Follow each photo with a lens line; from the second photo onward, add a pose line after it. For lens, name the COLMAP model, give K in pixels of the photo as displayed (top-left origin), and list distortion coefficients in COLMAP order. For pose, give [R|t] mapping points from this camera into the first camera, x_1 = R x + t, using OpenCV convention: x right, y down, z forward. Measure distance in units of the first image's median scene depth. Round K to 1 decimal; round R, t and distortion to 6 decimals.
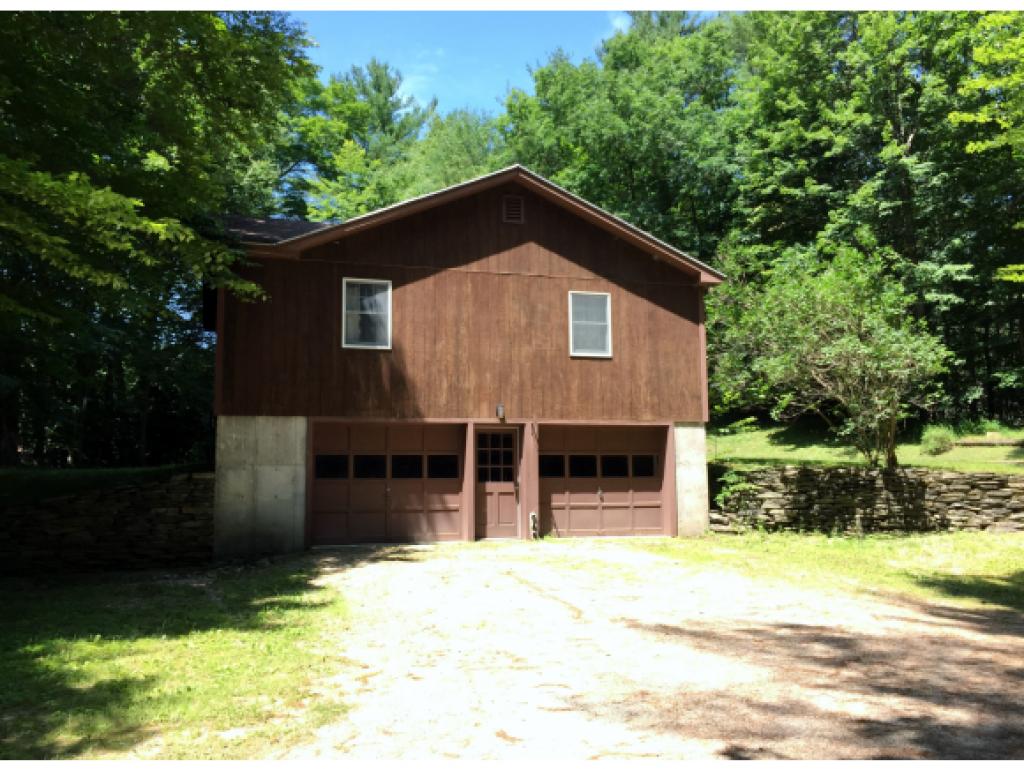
lens RADIAL K [[866.7, 0, 512.4], [0, 866.7, 381.9], [0, 0, 1]] dist [0.052303, -0.047322]
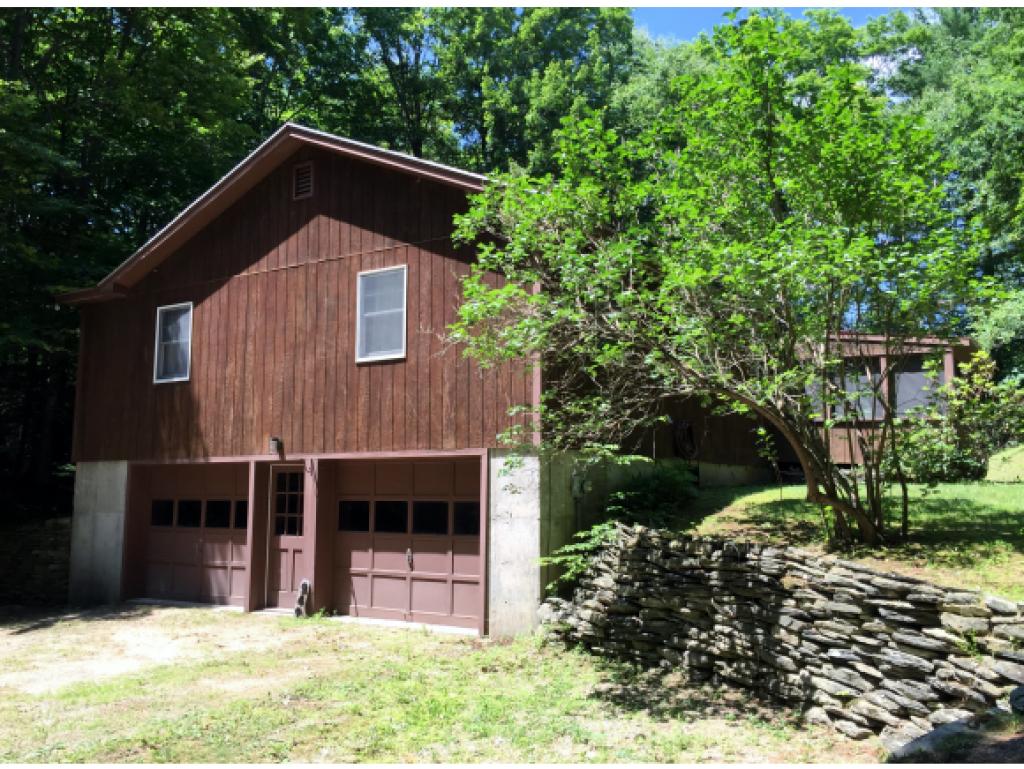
lens RADIAL K [[866.7, 0, 512.5], [0, 866.7, 388.3], [0, 0, 1]] dist [0.052303, -0.047322]
pose [[0.661990, -0.076630, -0.745585, 0.708231], [0.084962, 0.996020, -0.026933, 0.021934], [0.744681, -0.045517, 0.665866, 0.639480]]
